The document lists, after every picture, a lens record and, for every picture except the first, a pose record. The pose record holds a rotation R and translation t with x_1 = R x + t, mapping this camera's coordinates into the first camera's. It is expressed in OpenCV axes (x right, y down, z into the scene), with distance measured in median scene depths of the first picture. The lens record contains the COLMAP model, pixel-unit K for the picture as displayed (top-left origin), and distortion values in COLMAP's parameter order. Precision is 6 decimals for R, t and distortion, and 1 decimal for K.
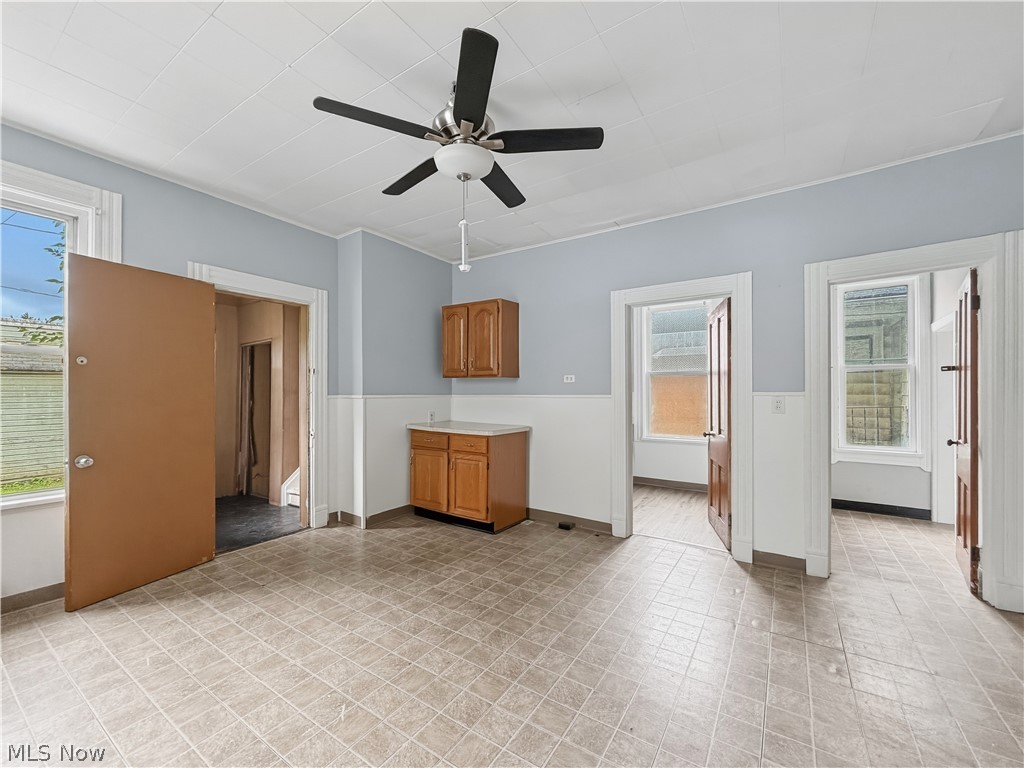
lens RADIAL K [[412.6, 0, 512.9], [0, 412.6, 389.1], [0, 0, 1]] dist [-0.001505, -0.000224]
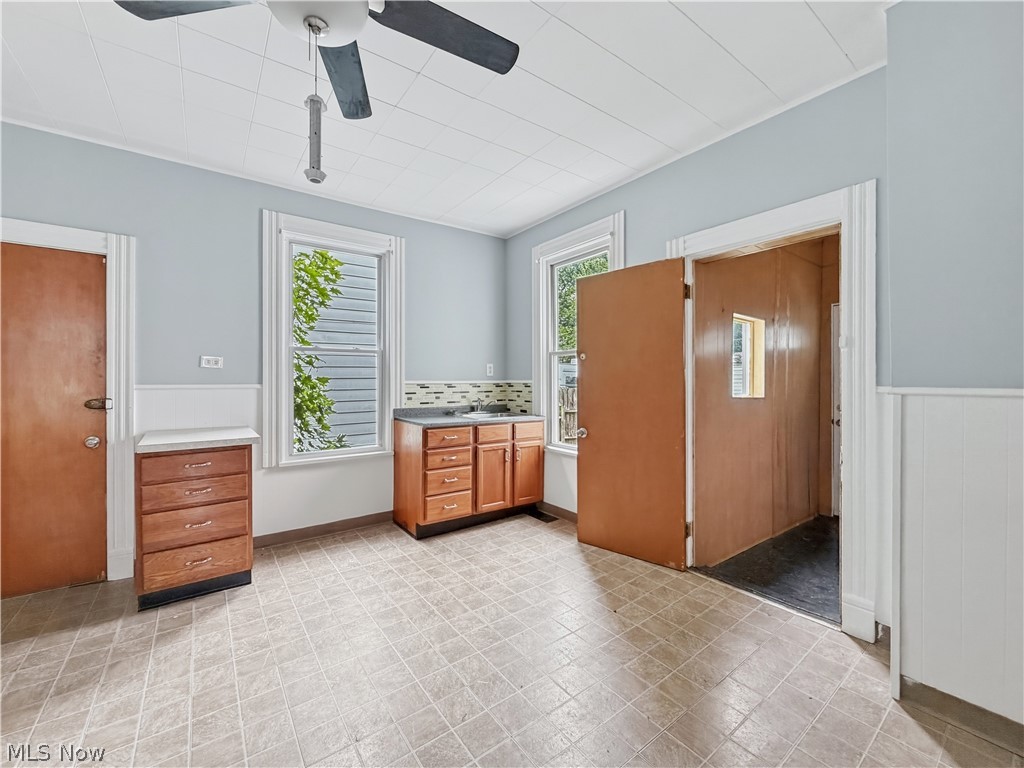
lens RADIAL K [[425.0, 0, 512.5], [0, 425.0, 375.6], [0, 0, 1]] dist [0.001002, 0.000052]
pose [[-0.346894, -0.004348, -0.937894, 0.278781], [0.009790, 0.999918, -0.008257, 0.002136], [0.937853, -0.012046, -0.346823, 1.105473]]
